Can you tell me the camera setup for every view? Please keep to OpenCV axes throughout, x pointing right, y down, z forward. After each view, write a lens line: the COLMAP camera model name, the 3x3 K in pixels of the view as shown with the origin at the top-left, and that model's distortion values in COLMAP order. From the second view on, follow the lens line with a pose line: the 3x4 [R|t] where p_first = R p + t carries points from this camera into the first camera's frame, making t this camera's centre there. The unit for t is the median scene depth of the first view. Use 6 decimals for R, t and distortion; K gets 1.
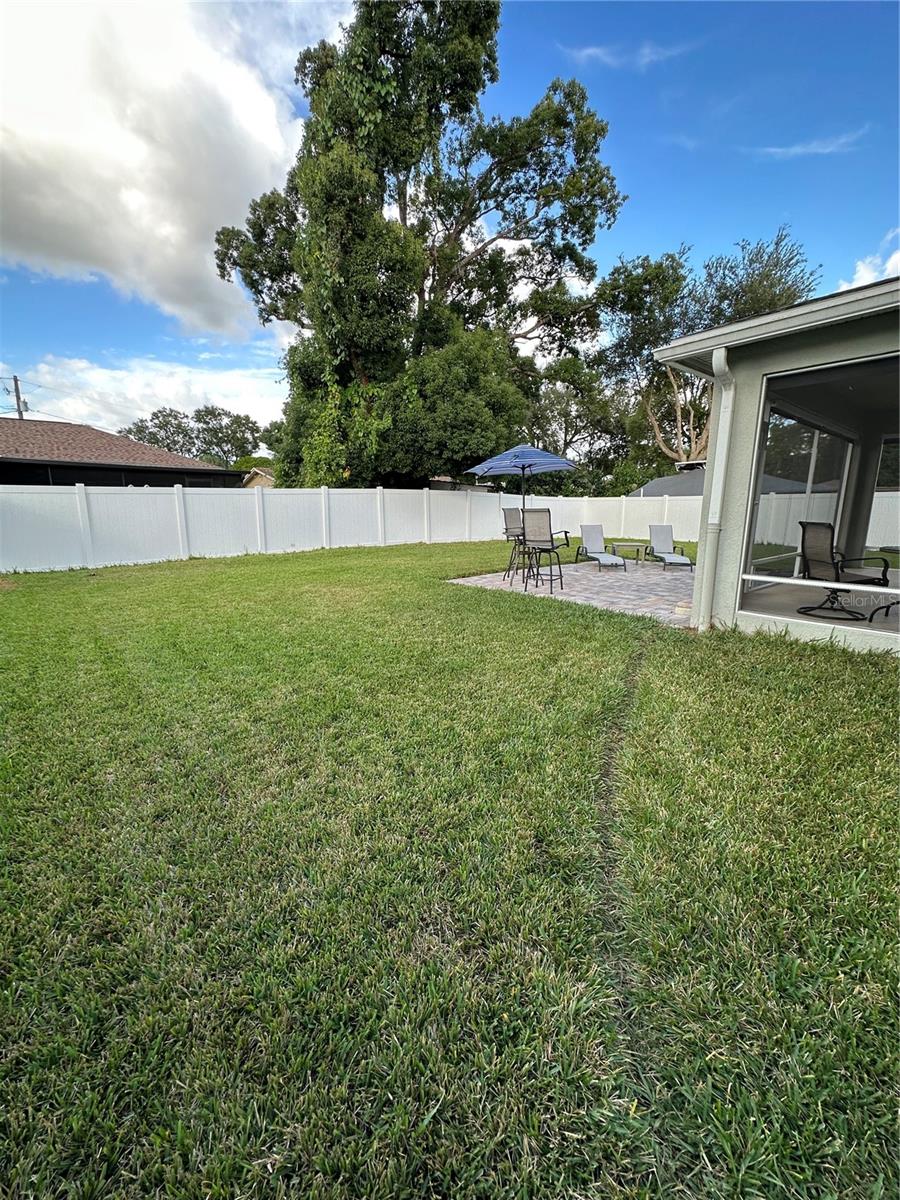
lens RADIAL K [[483.6, 0, 469.7], [0, 483.6, 602.9], [0, 0, 1]] dist [-0.001382, -0.000063]
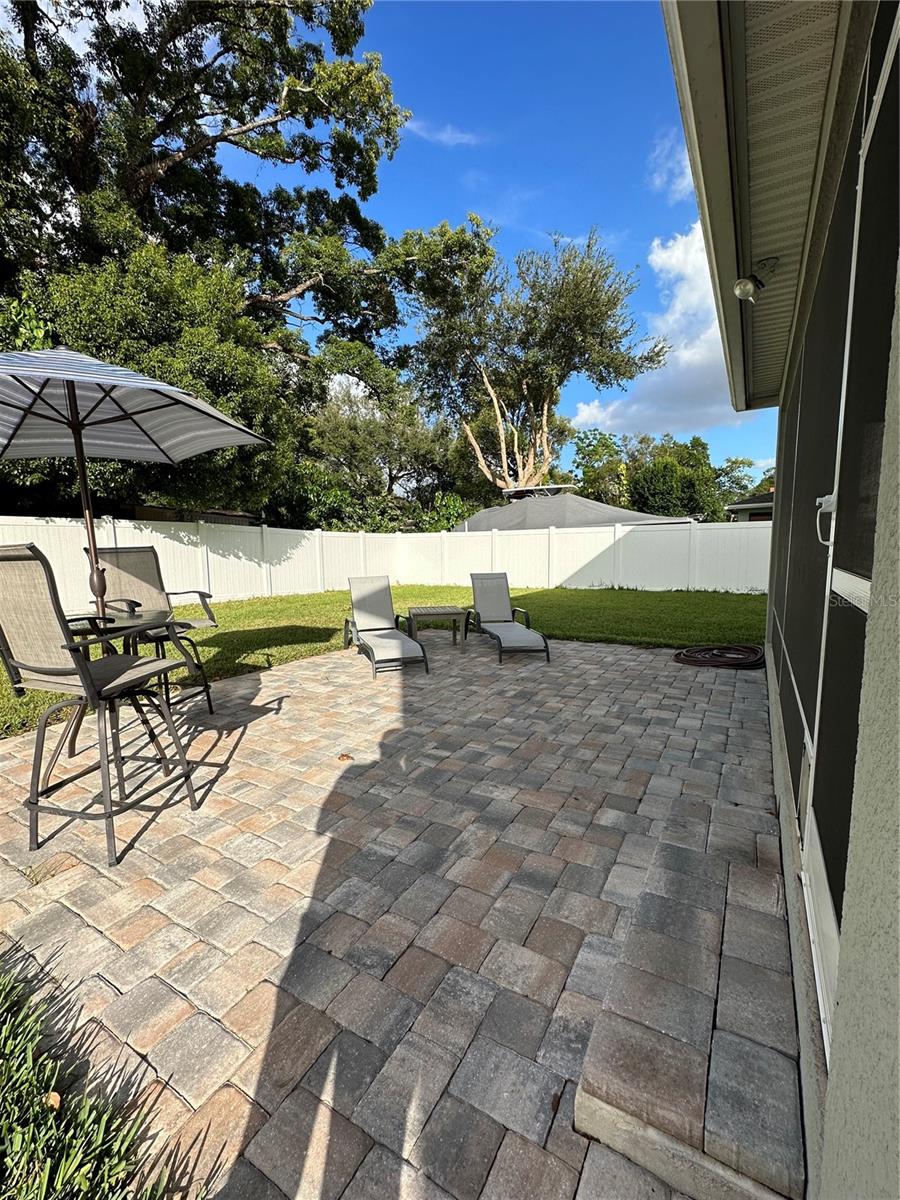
lens RADIAL K [[483.6, 0, 469.7], [0, 483.6, 602.9], [0, 0, 1]] dist [-0.001382, -0.000063]
pose [[0.947833, -0.051556, 0.314570, 0.108546], [0.076021, 0.994919, -0.066000, -0.052078], [-0.309569, 0.086471, 0.946937, 0.264103]]
